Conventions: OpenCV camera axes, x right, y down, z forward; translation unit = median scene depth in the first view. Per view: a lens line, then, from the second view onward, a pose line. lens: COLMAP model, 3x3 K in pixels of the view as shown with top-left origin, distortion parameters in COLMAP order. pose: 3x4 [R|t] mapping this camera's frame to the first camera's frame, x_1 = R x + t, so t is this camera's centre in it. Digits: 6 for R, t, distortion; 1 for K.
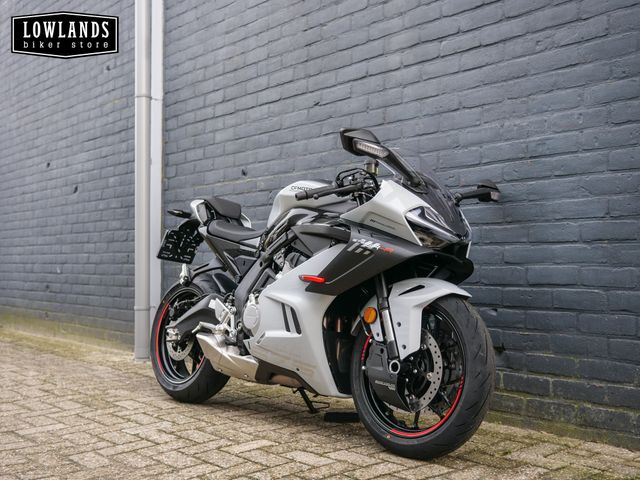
lens RADIAL K [[737.7, 0, 320.1], [0, 737.7, 240.8], [0, 0, 1]] dist [0.002375, 0.000000]
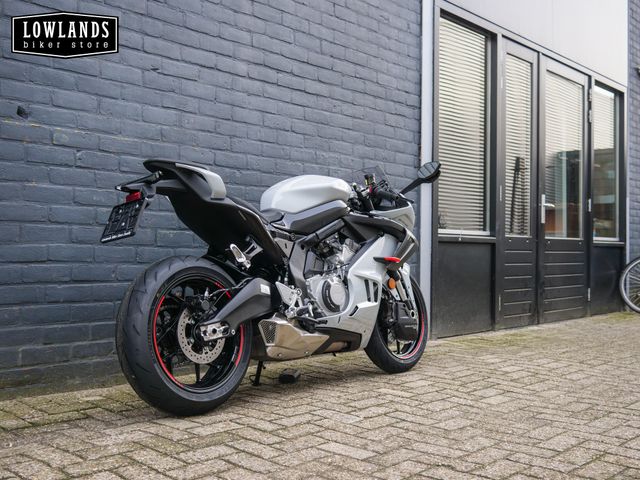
lens RADIAL K [[737.7, 0, 323.1], [0, 737.7, 242.6], [0, 0, 1]] dist [0.002375, 0.000000]
pose [[-0.113073, 0.010650, 0.993530, -1.275716], [-0.046564, 0.998787, -0.016006, 0.045517], [-0.992495, -0.048073, -0.112440, 1.213092]]
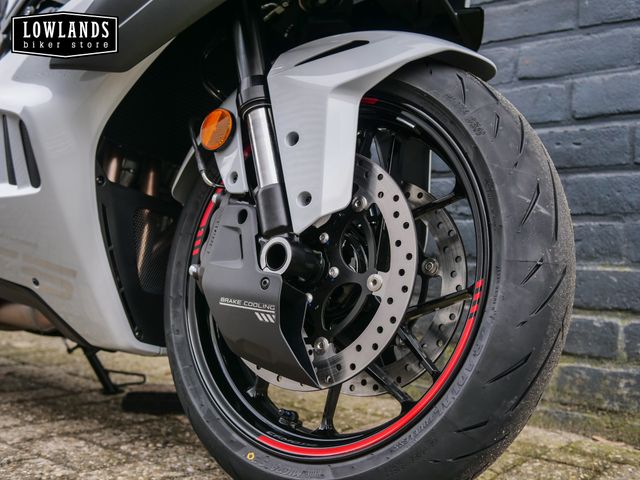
lens RADIAL K [[737.7, 0, 319.7], [0, 737.7, 239.5], [0, 0, 1]] dist [0.002375, 0.000000]
pose [[0.988736, 0.040264, 0.144154, 0.062962], [-0.042209, 0.999054, 0.010458, 0.139950], [-0.143596, -0.016425, 0.989500, 0.579069]]
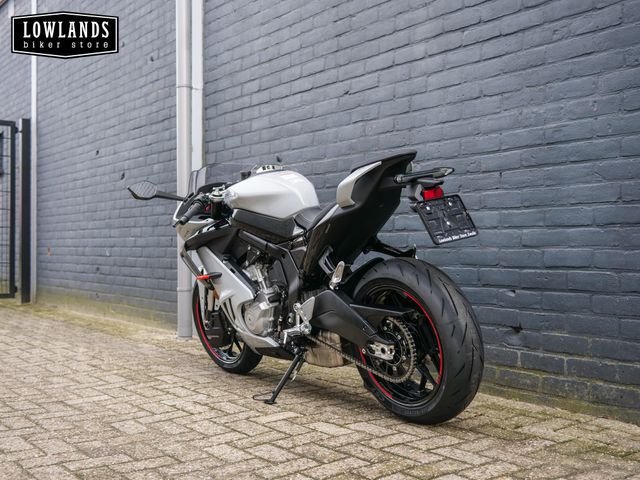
lens RADIAL K [[737.7, 0, 319.5], [0, 737.7, 240.8], [0, 0, 1]] dist [0.002375, 0.000000]
pose [[0.997684, -0.001203, -0.068004, 0.038316], [0.002756, 0.999737, 0.022757, -0.001909], [0.067959, -0.022891, 0.997425, -0.055695]]
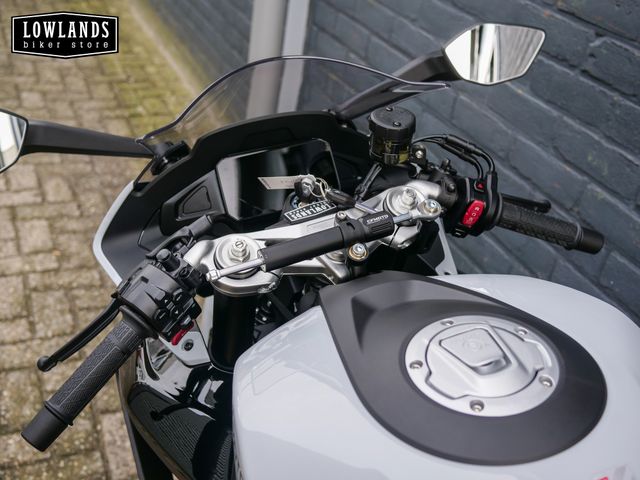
lens RADIAL K [[737.7, 0, 320.2], [0, 737.7, 240.8], [0, 0, 1]] dist [0.002375, 0.000000]
pose [[0.942114, 0.275987, -0.190398, -0.140395], [-0.135150, 0.832266, 0.537651, -0.215481], [0.306847, -0.480796, 0.821389, 0.969305]]
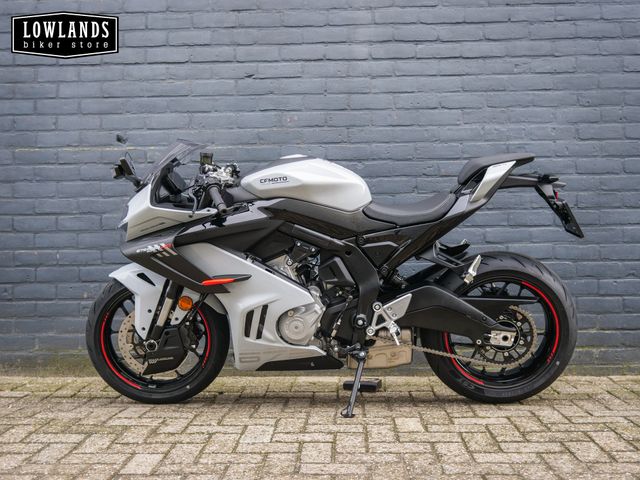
lens RADIAL K [[737.7, 0, 322.0], [0, 737.7, 243.1], [0, 0, 1]] dist [0.002375, 0.000000]
pose [[0.687397, 0.002399, 0.726278, -0.856529], [-0.013167, 0.999871, 0.009160, 0.024994], [-0.726163, -0.015859, 0.687340, 0.384884]]
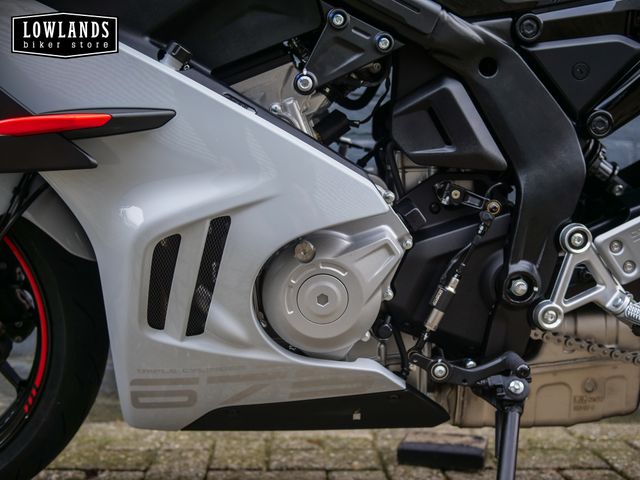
lens RADIAL K [[737.7, 0, 319.2], [0, 737.7, 238.0], [0, 0, 1]] dist [0.002375, 0.000000]
pose [[0.615501, 0.029760, 0.787574, -0.390288], [-0.037284, 0.999268, -0.008621, 0.127491], [-0.787254, -0.024058, 0.616160, 0.914320]]
